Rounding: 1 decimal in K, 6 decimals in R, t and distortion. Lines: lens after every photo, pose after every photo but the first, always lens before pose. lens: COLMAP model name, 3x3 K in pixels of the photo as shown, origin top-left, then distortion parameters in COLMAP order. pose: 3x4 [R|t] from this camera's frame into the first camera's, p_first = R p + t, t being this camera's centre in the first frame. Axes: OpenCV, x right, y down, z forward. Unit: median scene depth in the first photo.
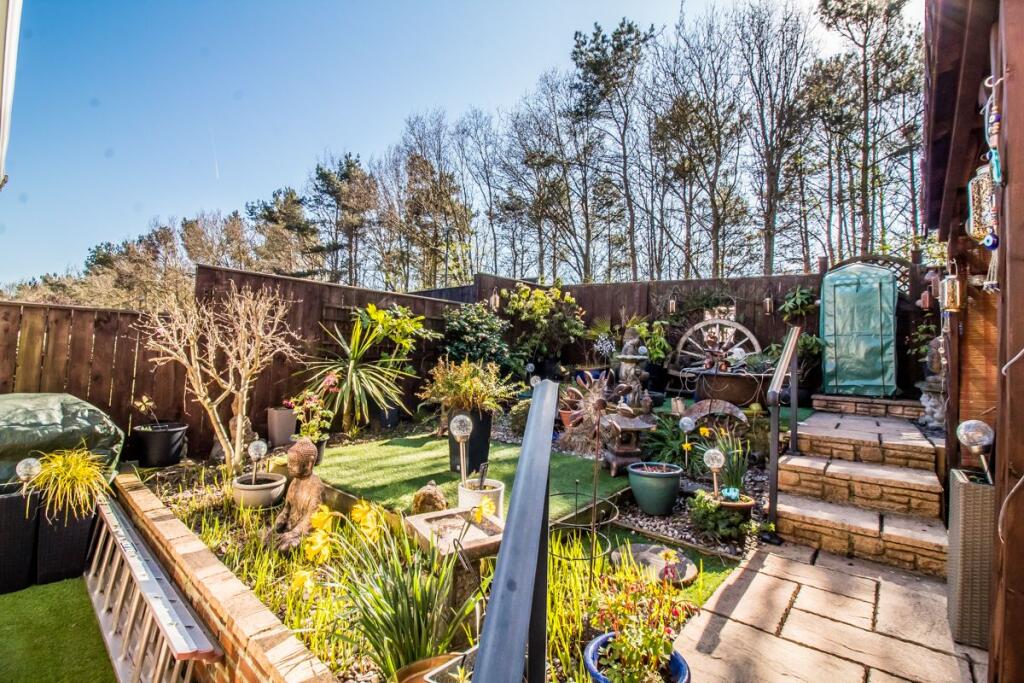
lens RADIAL K [[460.6, 0, 512.0], [0, 460.6, 341.5], [0, 0, 1]] dist [-0.000368, -0.000059]
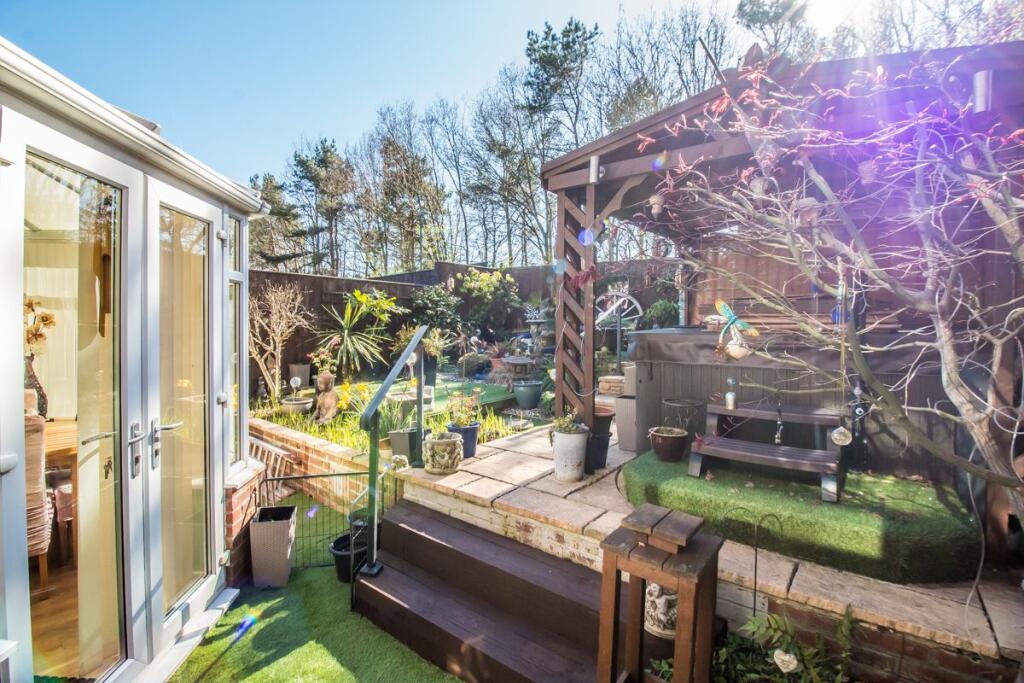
lens RADIAL K [[472.9, 0, 512.0], [0, 472.9, 341.5], [0, 0, 1]] dist [-0.011976, -0.000045]
pose [[0.999073, -0.035510, 0.024340, 0.045742], [0.034046, 0.997729, 0.058126, 0.002833], [-0.026349, -0.057244, 0.998012, -0.166655]]
